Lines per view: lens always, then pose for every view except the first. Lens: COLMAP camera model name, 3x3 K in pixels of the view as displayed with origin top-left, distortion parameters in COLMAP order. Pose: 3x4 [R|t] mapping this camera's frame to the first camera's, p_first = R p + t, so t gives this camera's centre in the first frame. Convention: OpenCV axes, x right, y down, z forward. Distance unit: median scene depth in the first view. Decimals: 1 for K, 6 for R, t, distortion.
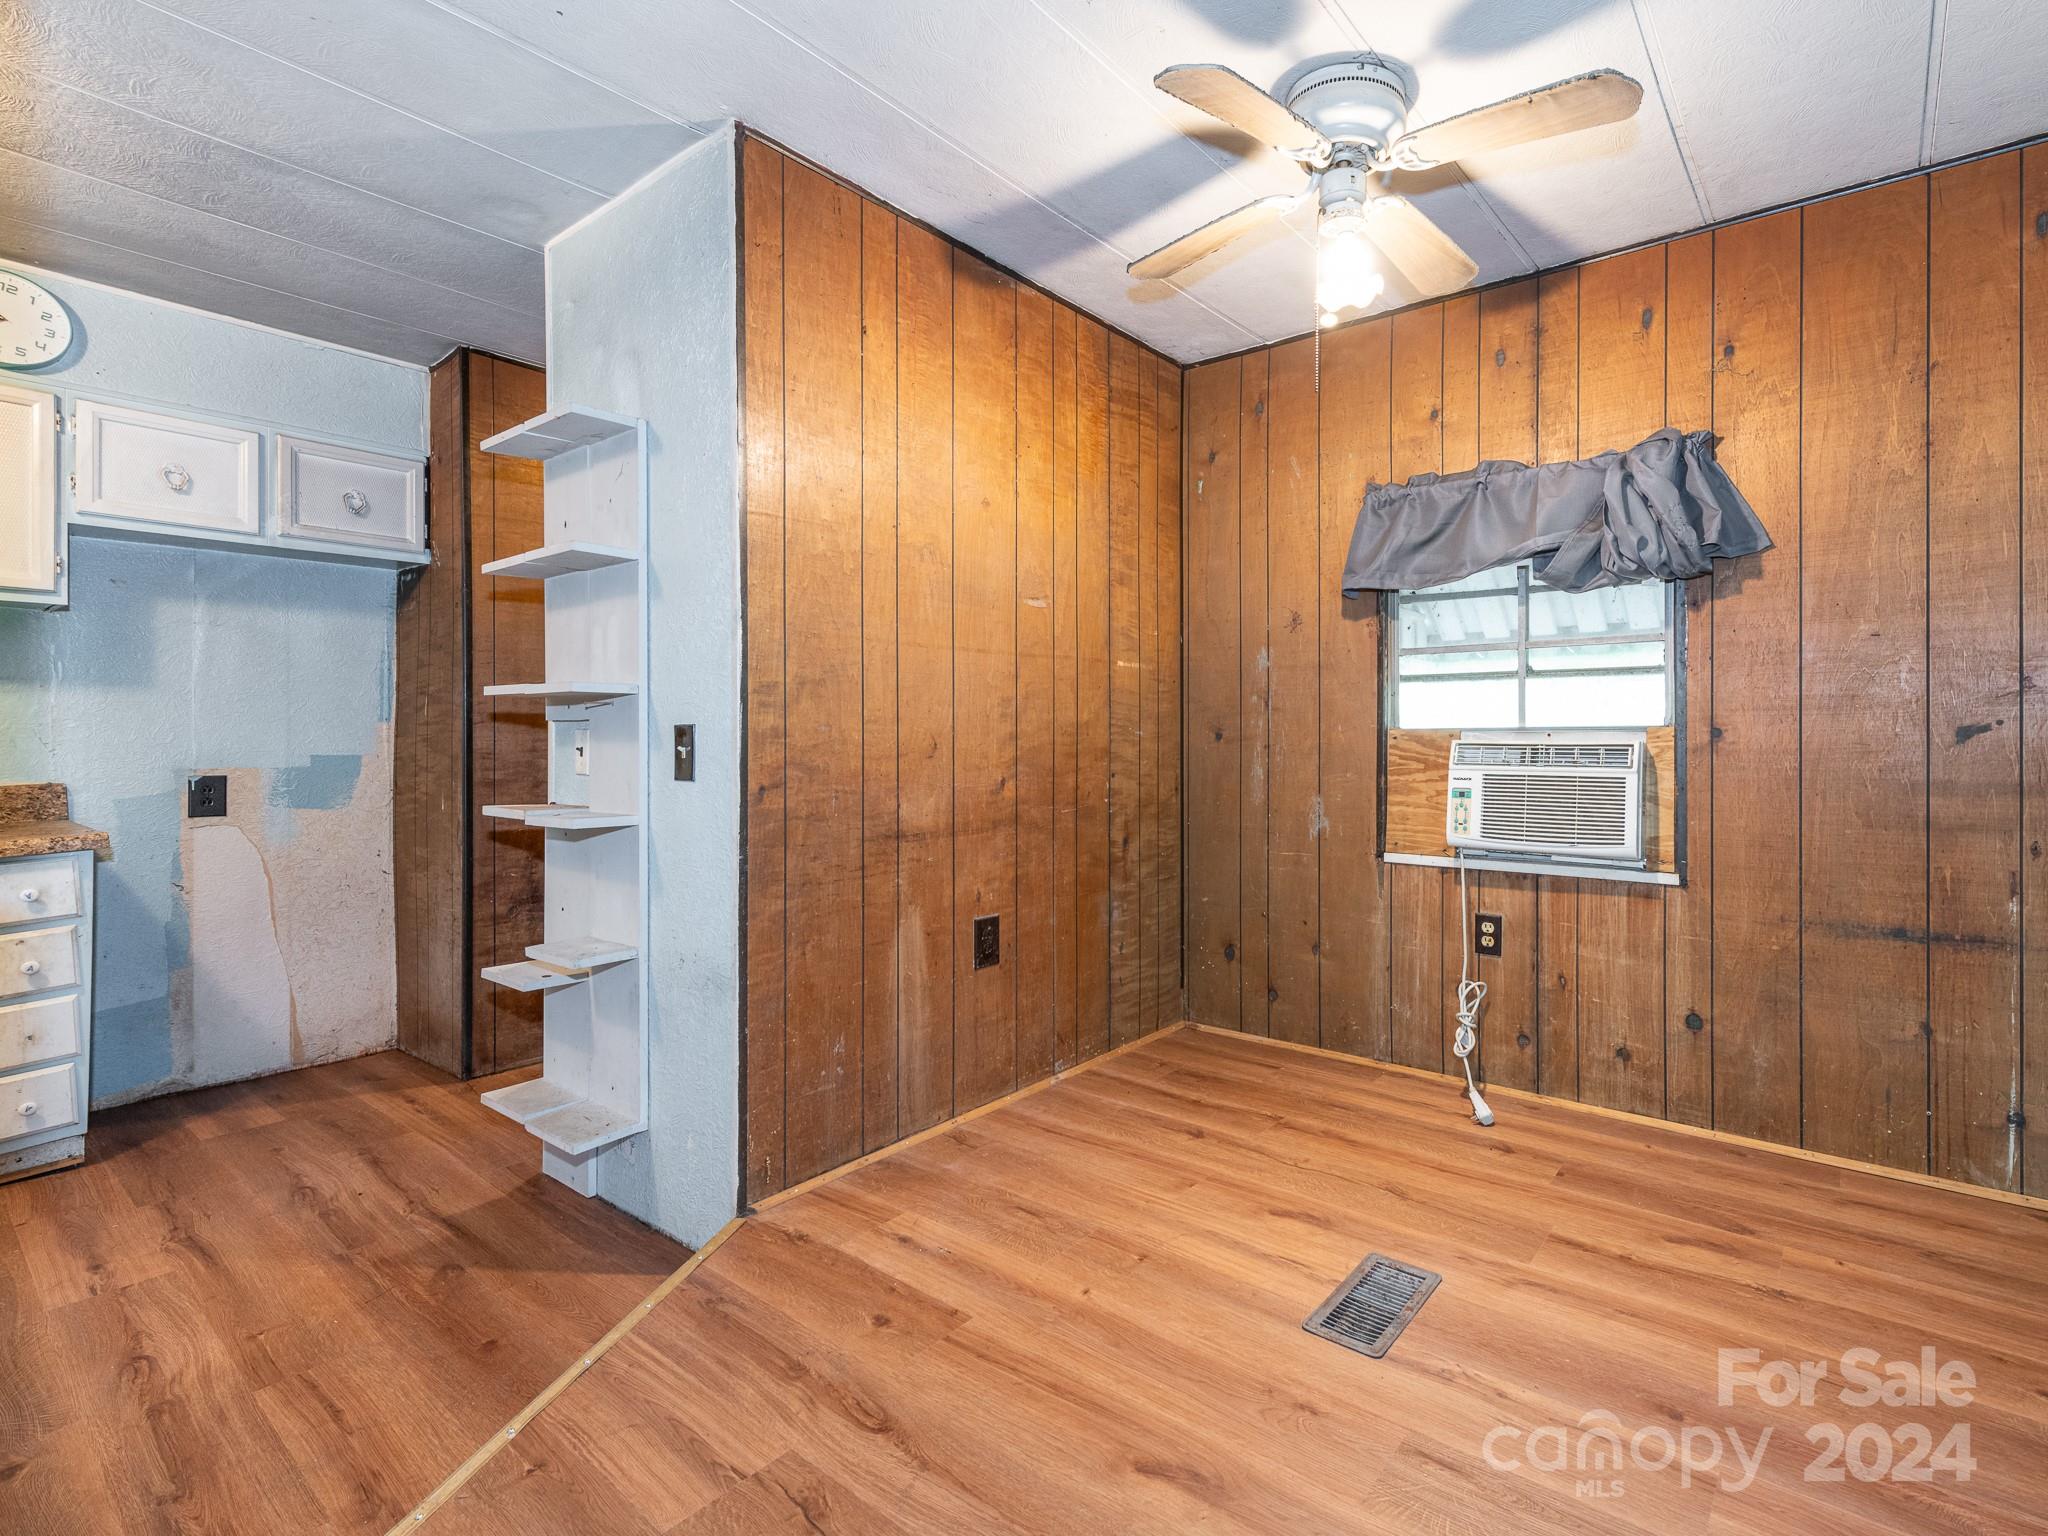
lens RADIAL K [[952.7, 0, 1170.3], [0, 952.7, 739.0], [0, 0, 1]] dist [0.021533, -0.009617]
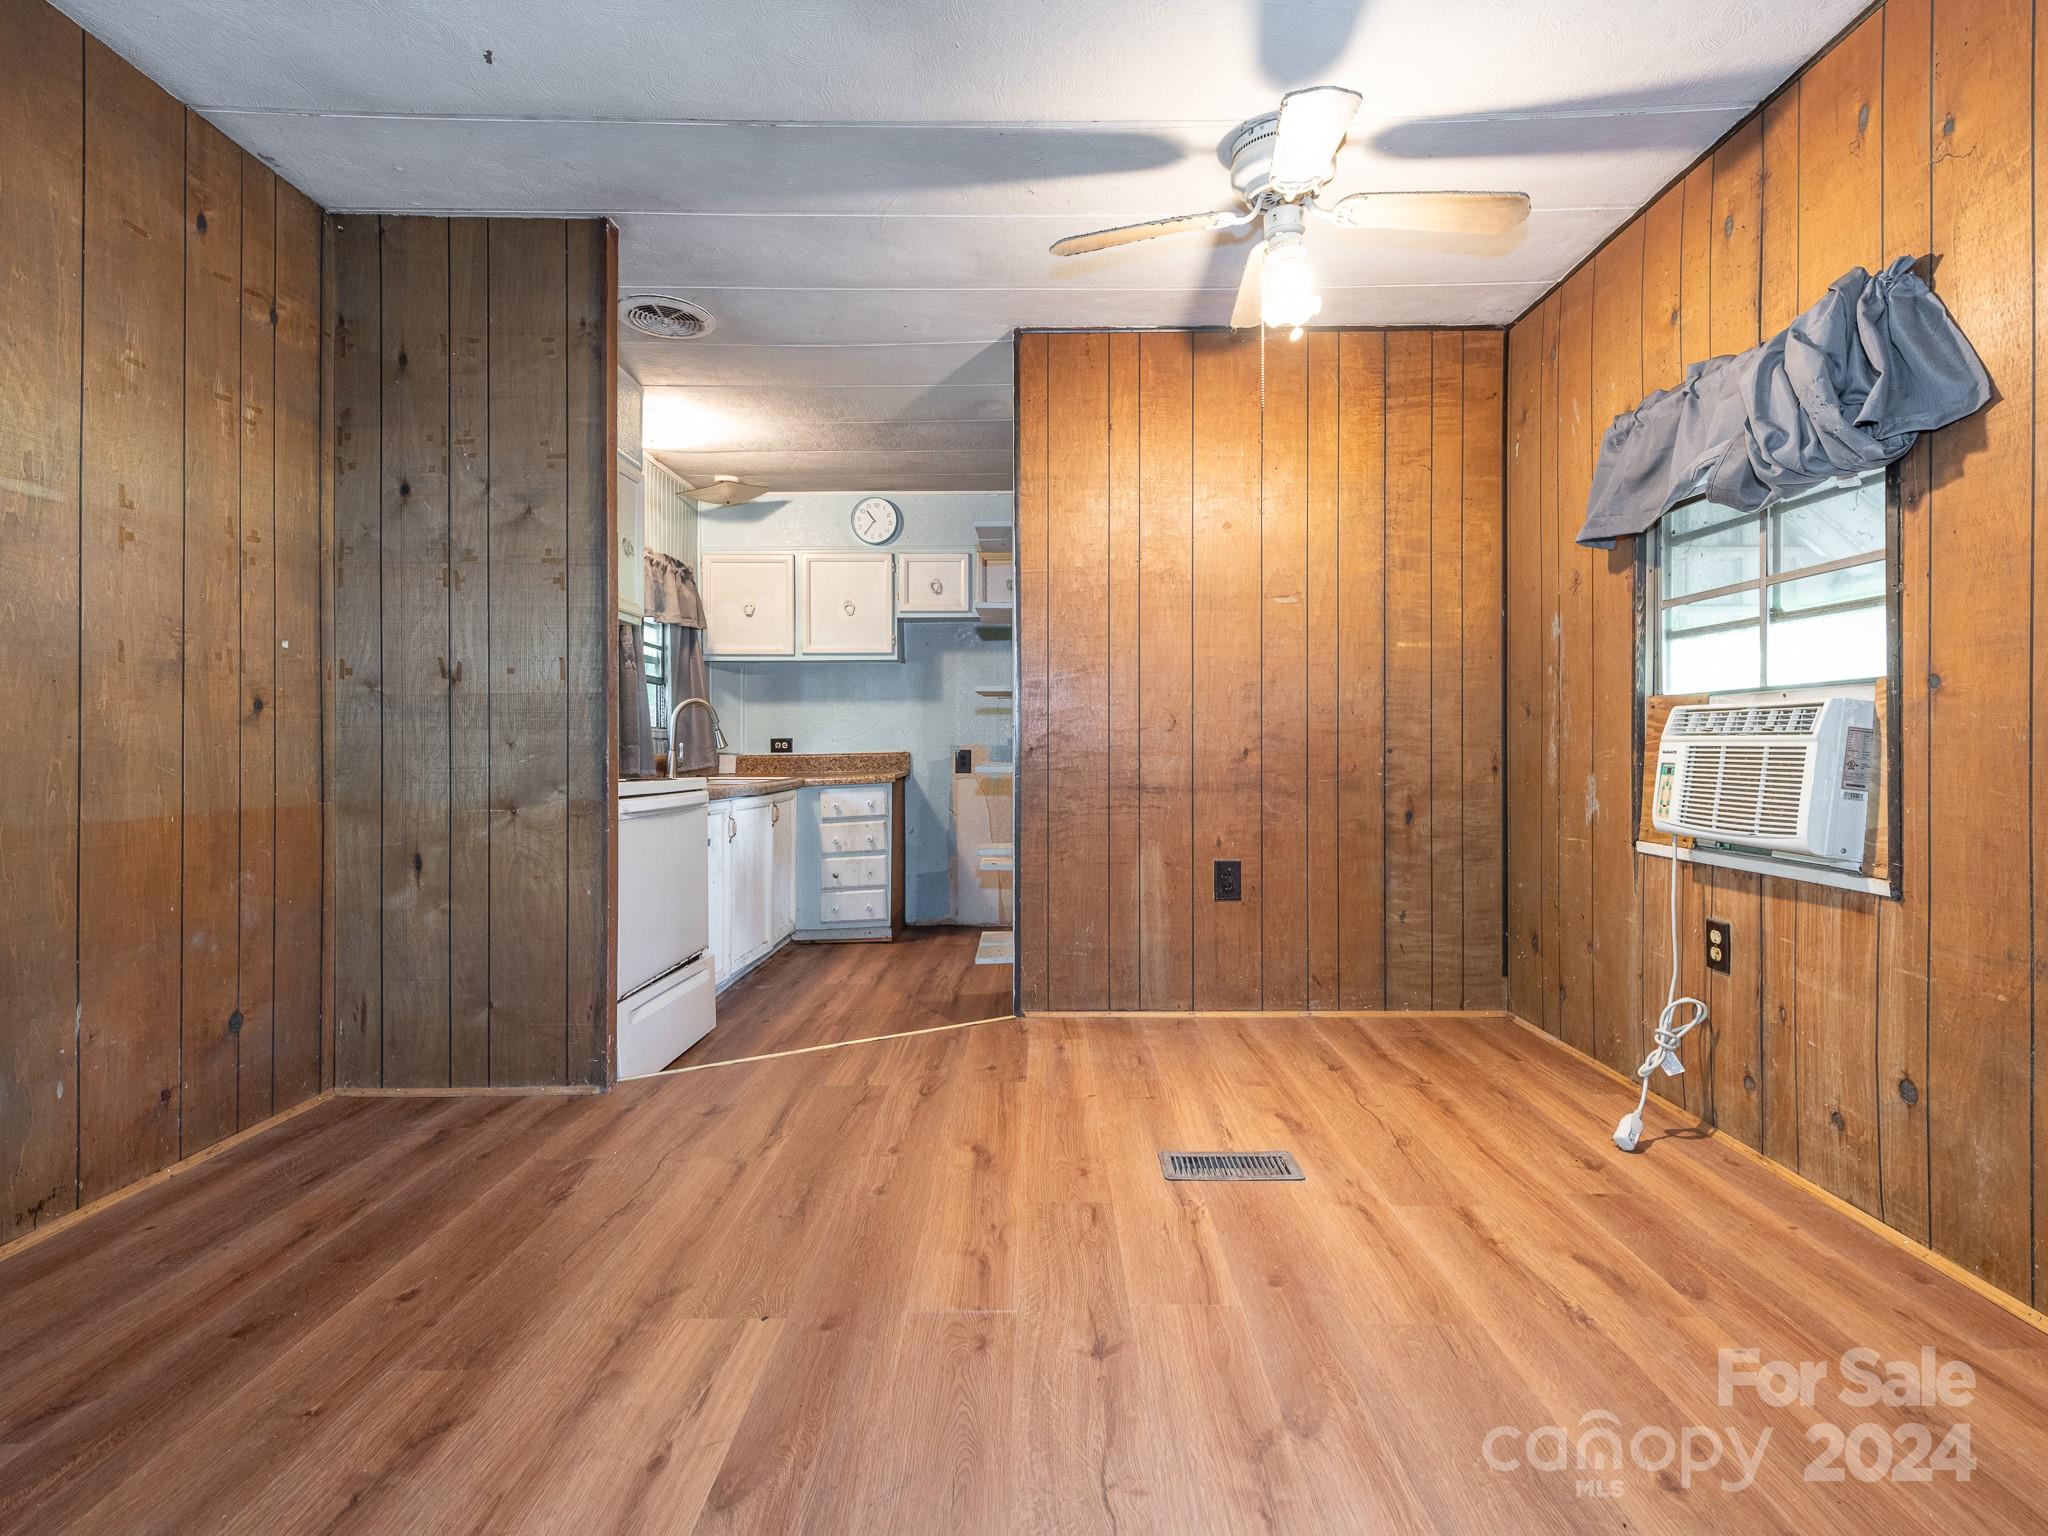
lens RADIAL K [[992.7, 0, 1051.7], [0, 992.7, 745.7], [0, 0, 1]] dist [0.023912, -0.010520]
pose [[0.598031, 0.000853, -0.801472, 0.689264], [0.000731, 0.999998, 0.001610, 0.034594], [0.801473, -0.001549, 0.598030, 0.044129]]
